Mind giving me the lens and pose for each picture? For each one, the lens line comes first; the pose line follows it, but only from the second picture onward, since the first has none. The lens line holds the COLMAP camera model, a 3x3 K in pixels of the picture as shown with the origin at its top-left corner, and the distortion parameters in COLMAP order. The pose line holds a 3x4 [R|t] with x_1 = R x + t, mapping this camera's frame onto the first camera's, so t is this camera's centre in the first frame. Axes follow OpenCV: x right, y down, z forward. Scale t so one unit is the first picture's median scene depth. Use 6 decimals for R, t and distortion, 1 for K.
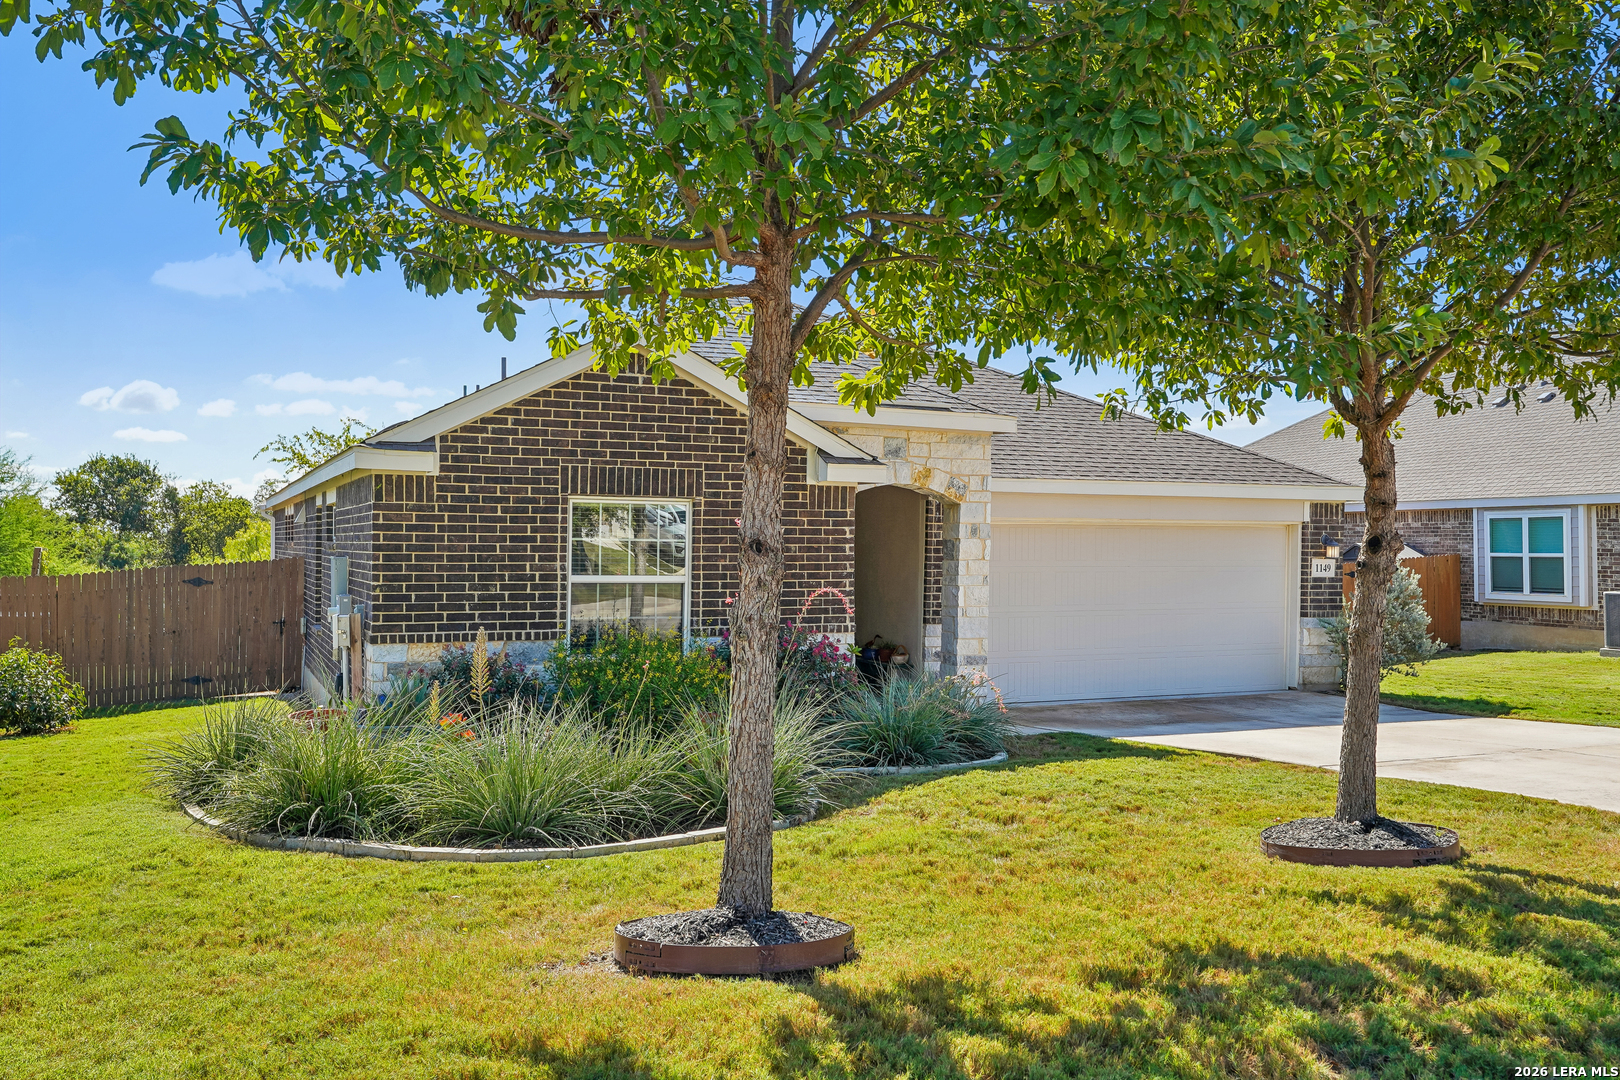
lens RADIAL K [[1365.8, 0, 810.0], [0, 1365.8, 540.0], [0, 0, 1]] dist [0.000750, 0.000449]
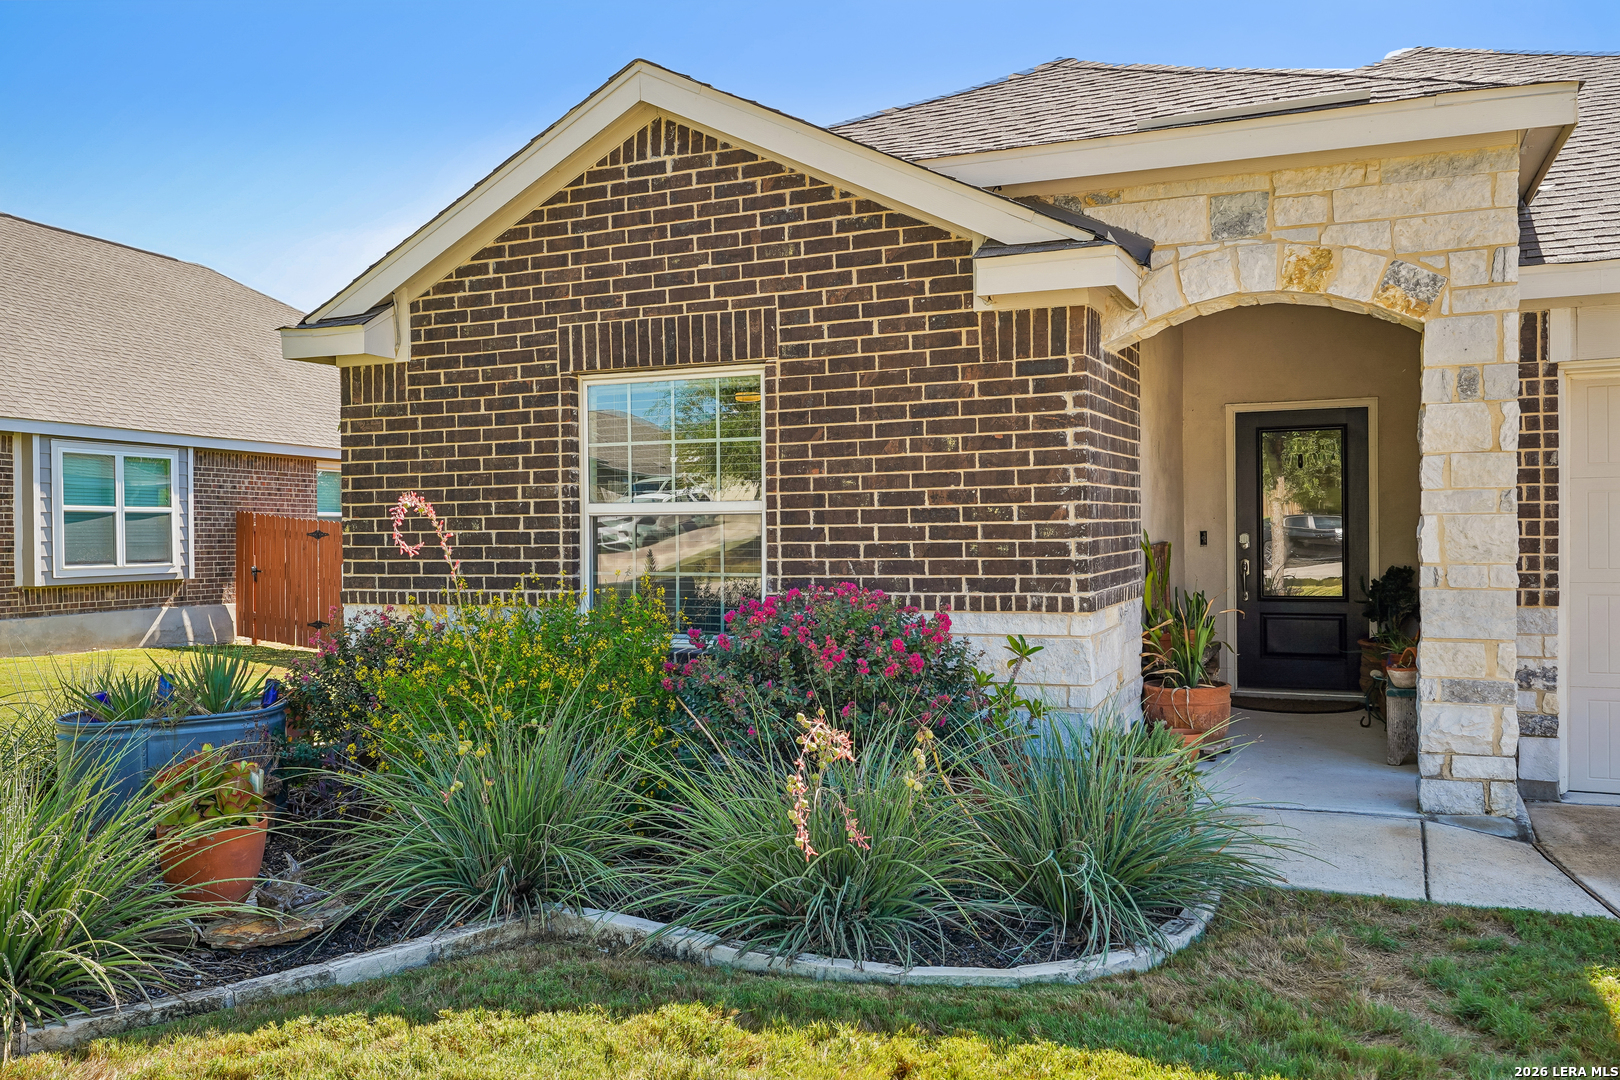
lens RADIAL K [[1287.2, 0, 798.3], [0, 1287.2, 543.3], [0, 0, 1]] dist [-0.000250, 0.002862]
pose [[0.664140, -0.006750, -0.747578, 0.320826], [0.020507, 0.999747, 0.009192, 0.039813], [0.747327, -0.021435, 0.664110, 0.672812]]
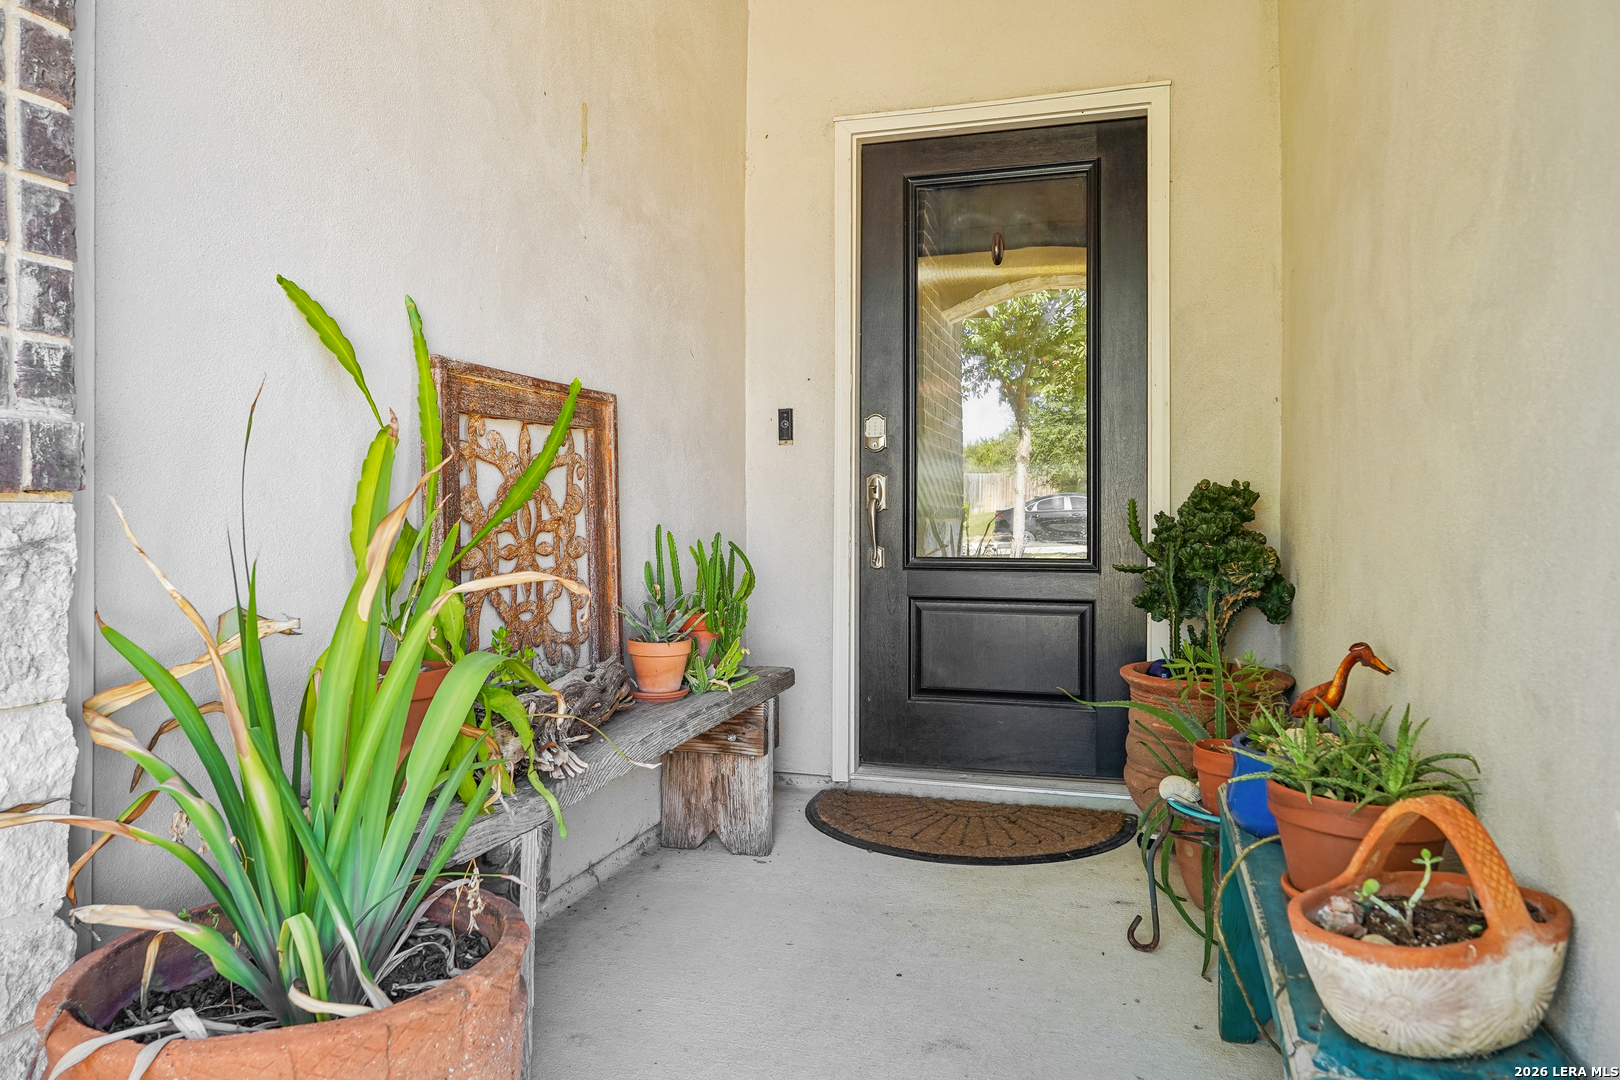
lens RADIAL K [[1065.8, 0, 810.0], [0, 1065.8, 540.0], [0, 0, 1]] dist [0.000143, -0.000006]
pose [[0.759973, 0.003720, -0.649944, 0.097333], [0.004738, 0.999925, 0.011264, 0.074989], [0.649938, -0.011639, 0.759898, 1.147006]]
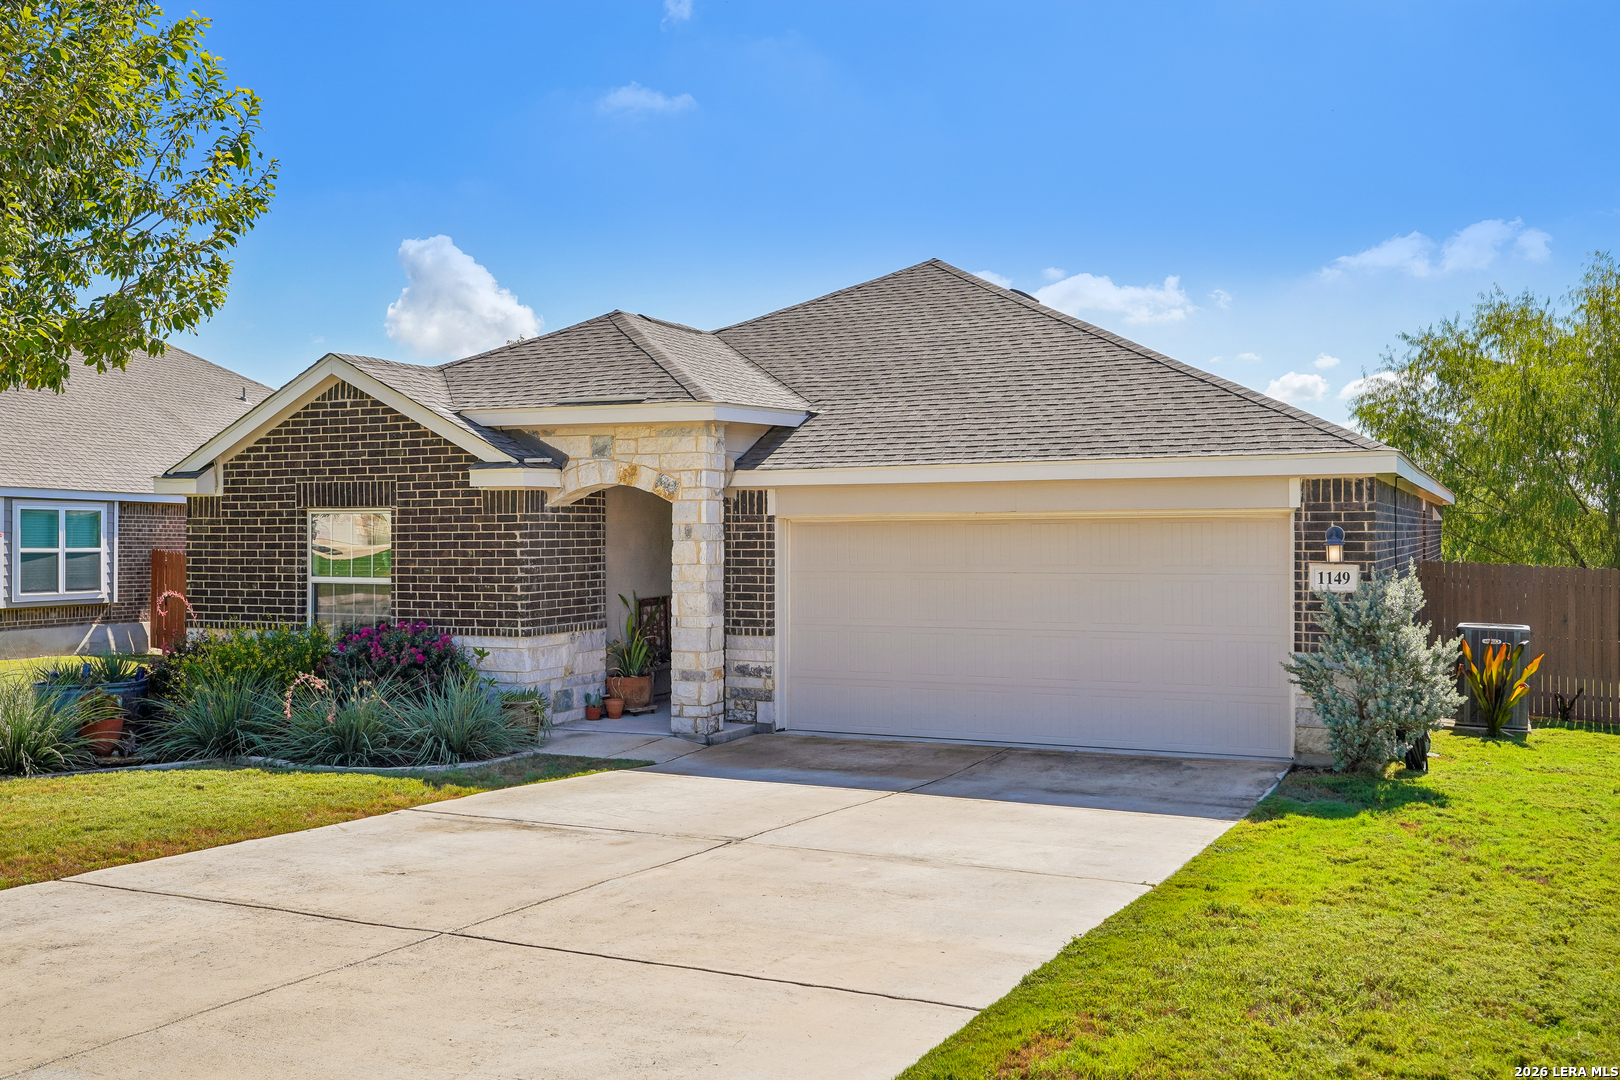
lens RADIAL K [[1478.9, 0, 807.9], [0, 1478.9, 525.3], [0, 0, 1]] dist [-0.004279, 0.008221]
pose [[0.653407, -0.013940, -0.756878, 1.047512], [0.011499, 0.999898, -0.008489, -0.002260], [0.756919, -0.003156, 0.653501, 0.487405]]
